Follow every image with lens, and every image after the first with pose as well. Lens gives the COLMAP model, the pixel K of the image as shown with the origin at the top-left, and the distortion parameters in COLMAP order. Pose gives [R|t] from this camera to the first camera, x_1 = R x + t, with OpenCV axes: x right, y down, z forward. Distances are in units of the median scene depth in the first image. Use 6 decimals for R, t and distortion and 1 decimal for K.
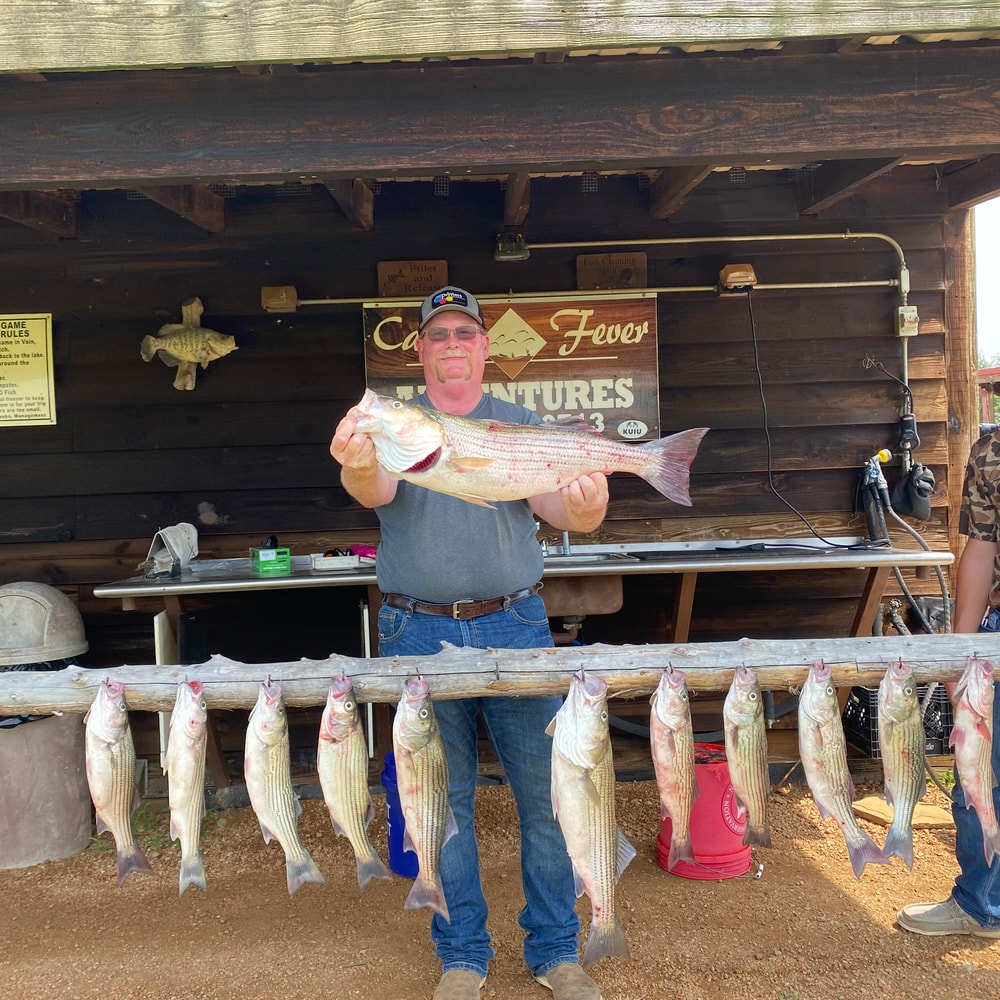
lens RADIAL K [[1017.4, 0, 500.0], [0, 1017.4, 500.0], [0, 0, 1]] dist [0.156151, -0.504255]
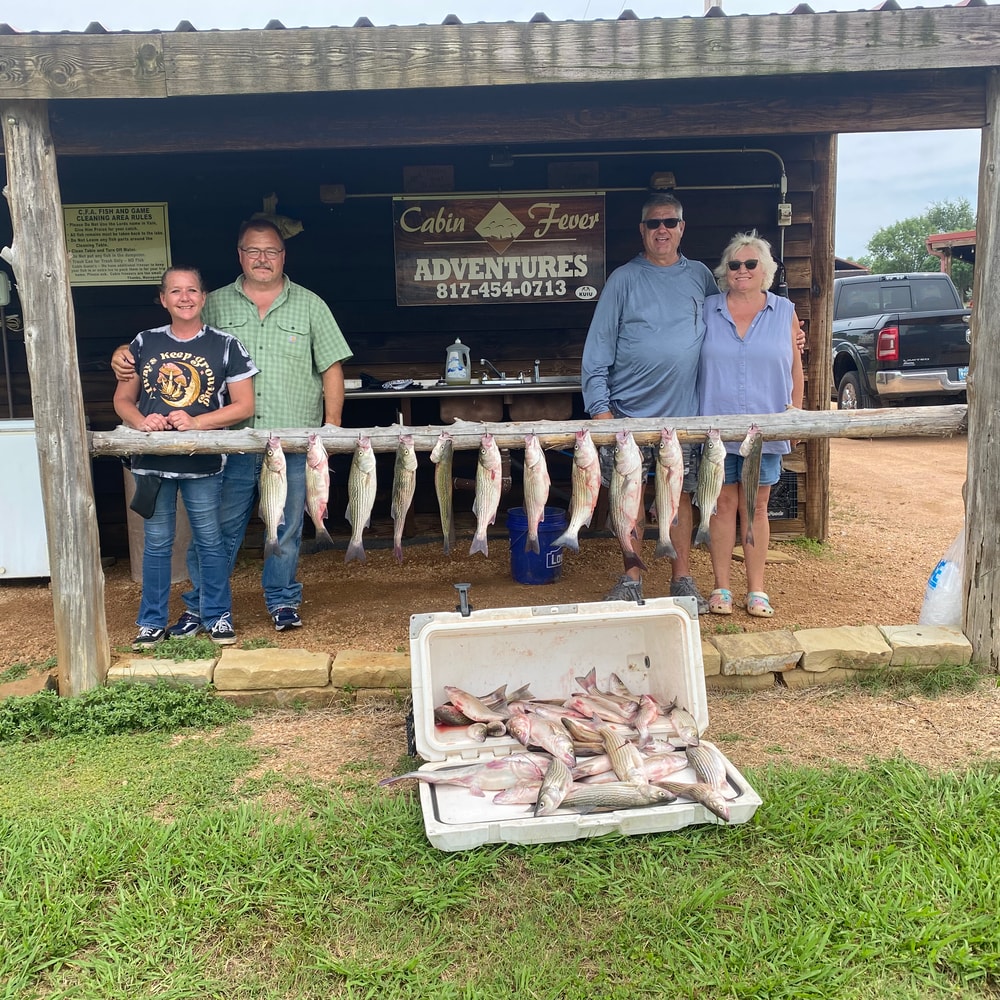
lens RADIAL K [[1017.4, 0, 500.0], [0, 1017.4, 500.0], [0, 0, 1]] dist [0.156151, -0.504255]
pose [[0.999942, 0.009068, 0.005786, 0.006616], [-0.009779, 0.990417, 0.137765, 0.020172], [-0.004481, -0.137814, 0.990448, -0.431167]]
